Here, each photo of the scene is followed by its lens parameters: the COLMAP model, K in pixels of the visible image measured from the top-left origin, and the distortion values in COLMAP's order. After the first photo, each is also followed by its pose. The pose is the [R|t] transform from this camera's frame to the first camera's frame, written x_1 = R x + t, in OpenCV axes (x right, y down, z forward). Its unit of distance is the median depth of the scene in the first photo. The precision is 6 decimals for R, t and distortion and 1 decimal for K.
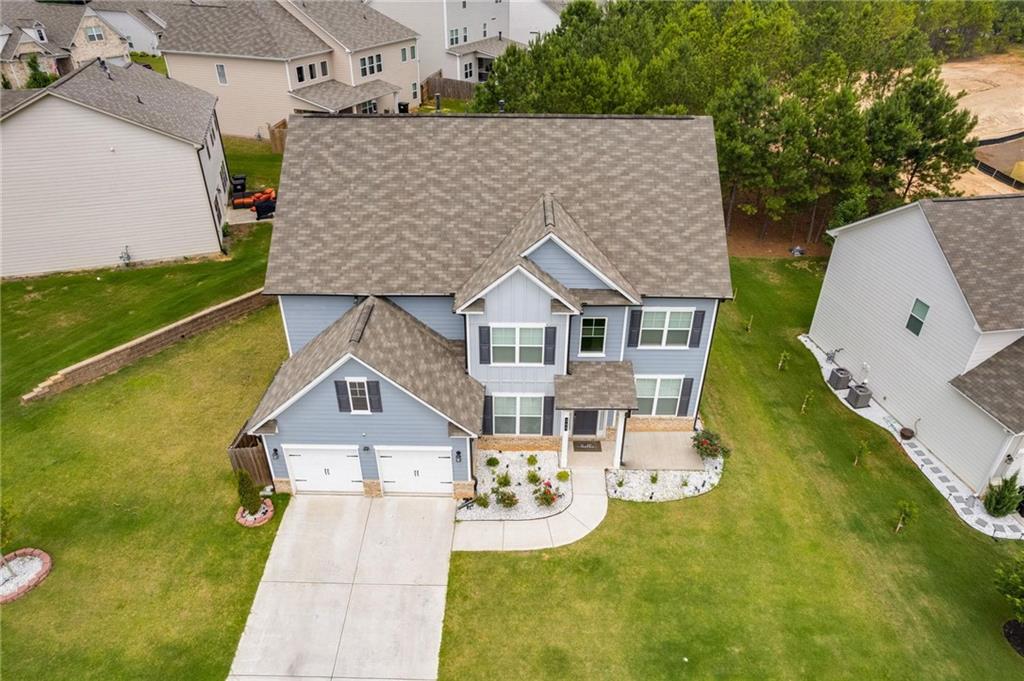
lens RADIAL K [[653.6, 0, 513.3], [0, 653.6, 350.1], [0, 0, 1]] dist [-0.069779, 0.062863]
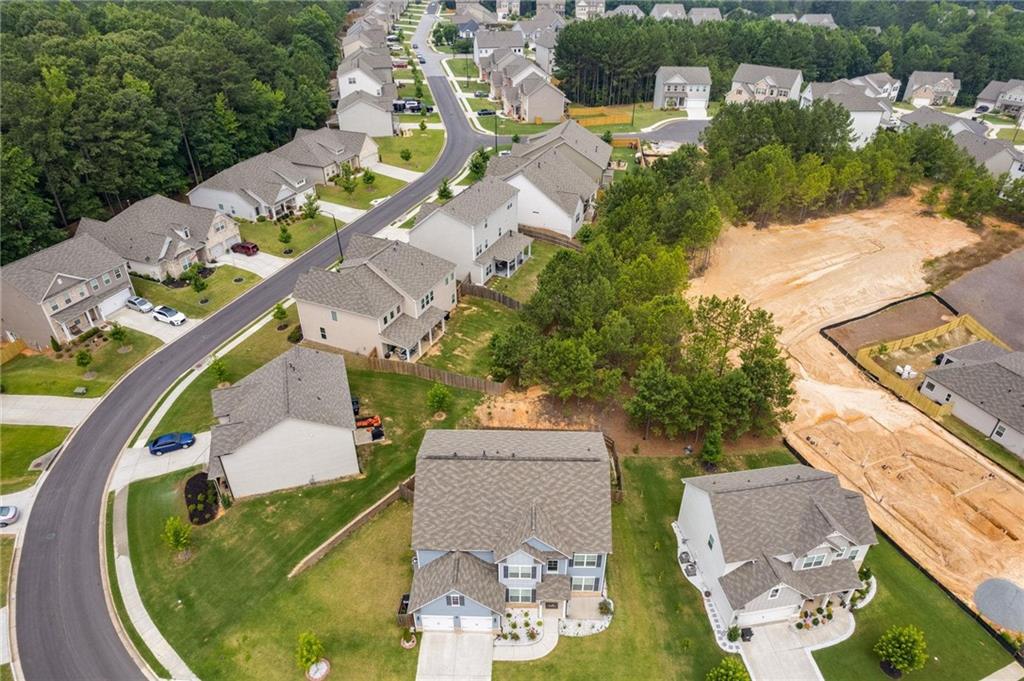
lens RADIAL K [[653.6, 0, 512.7], [0, 653.6, 349.5], [0, 0, 1]] dist [-0.069779, 0.062863]
pose [[0.999911, 0.003185, -0.012964, 0.007528], [-0.002874, 0.999709, 0.023949, -0.836699], [0.013036, -0.023910, 0.999629, -1.272649]]
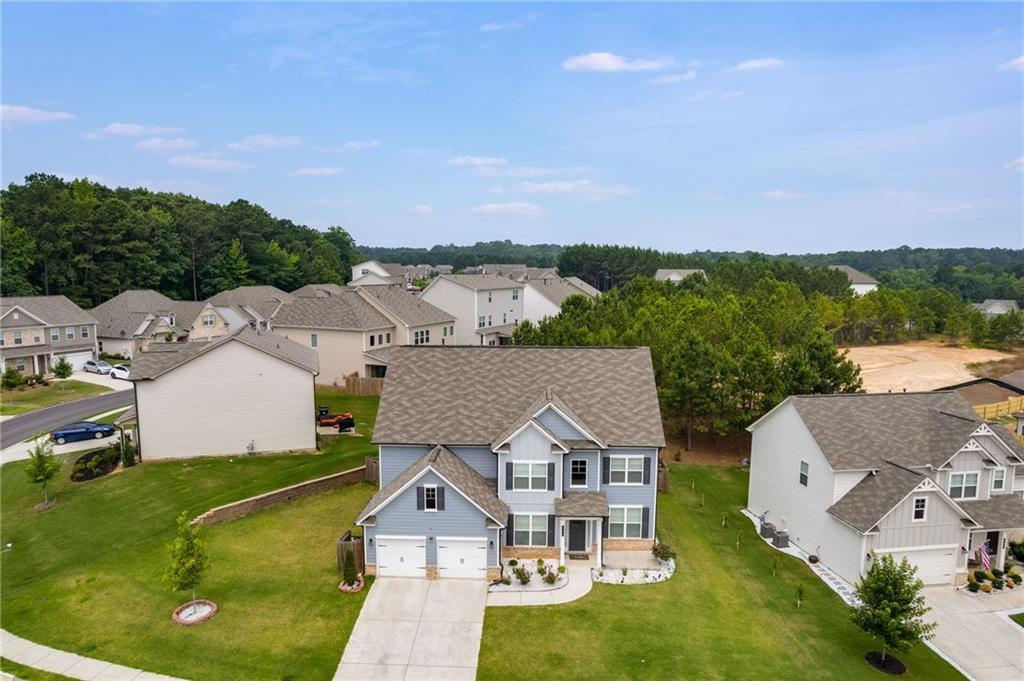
lens RADIAL K [[653.6, 0, 513.2], [0, 653.6, 346.5], [0, 0, 1]] dist [-0.069779, 0.062863]
pose [[0.999817, 0.002422, -0.018963, -0.005651], [-0.010273, 0.904608, -0.426120, 0.366288], [0.016122, 0.426237, 0.904468, -0.530653]]
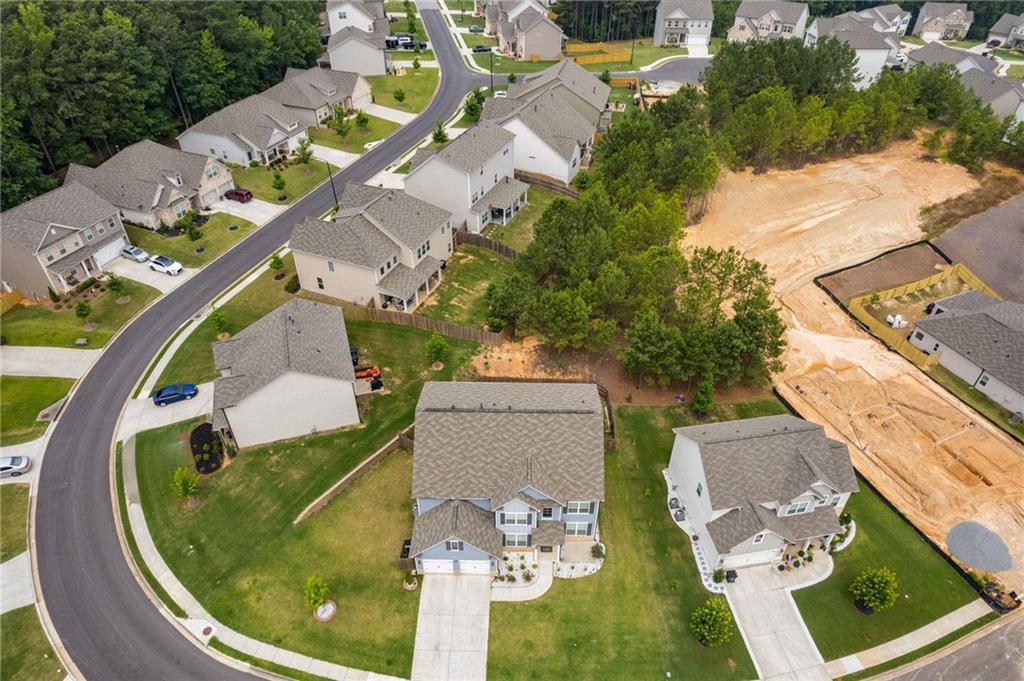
lens RADIAL K [[653.6, 0, 512.7], [0, 653.6, 349.1], [0, 0, 1]] dist [-0.069779, 0.062863]
pose [[0.999972, 0.003204, -0.006835, 0.007506], [-0.002384, 0.993155, 0.116777, -0.897959], [0.007162, -0.116758, 0.993135, -1.311850]]
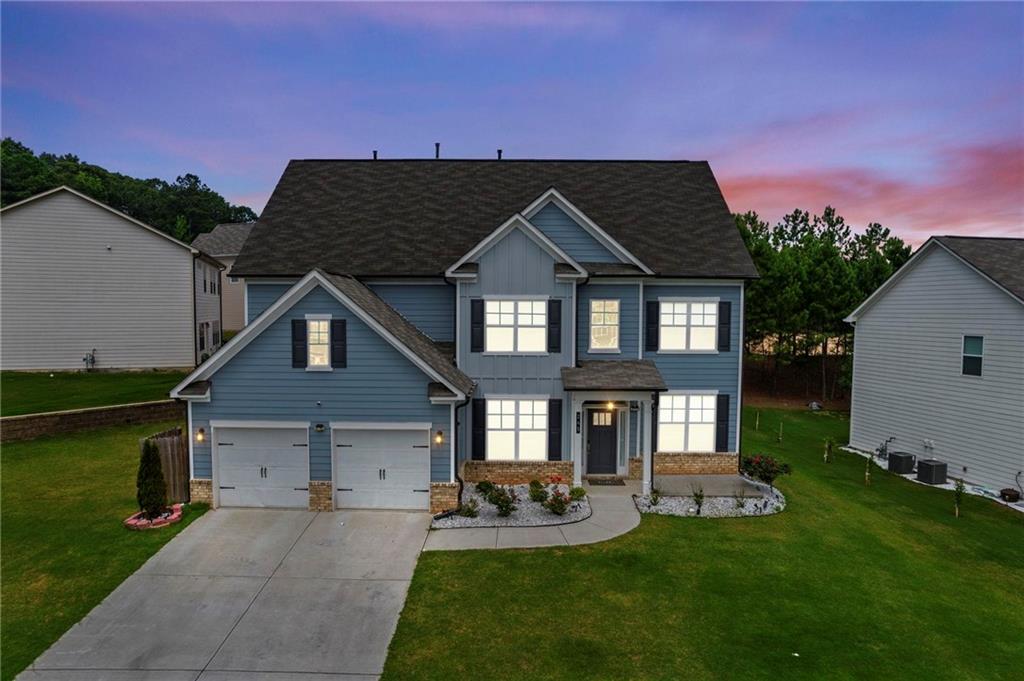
lens RADIAL K [[653.6, 0, 513.4], [0, 653.6, 349.9], [0, 0, 1]] dist [-0.069779, 0.062863]
pose [[0.999990, 0.000670, 0.004407, -0.000779], [0.001516, 0.878491, -0.477756, 0.411111], [-0.004192, 0.477758, 0.878482, 0.264741]]
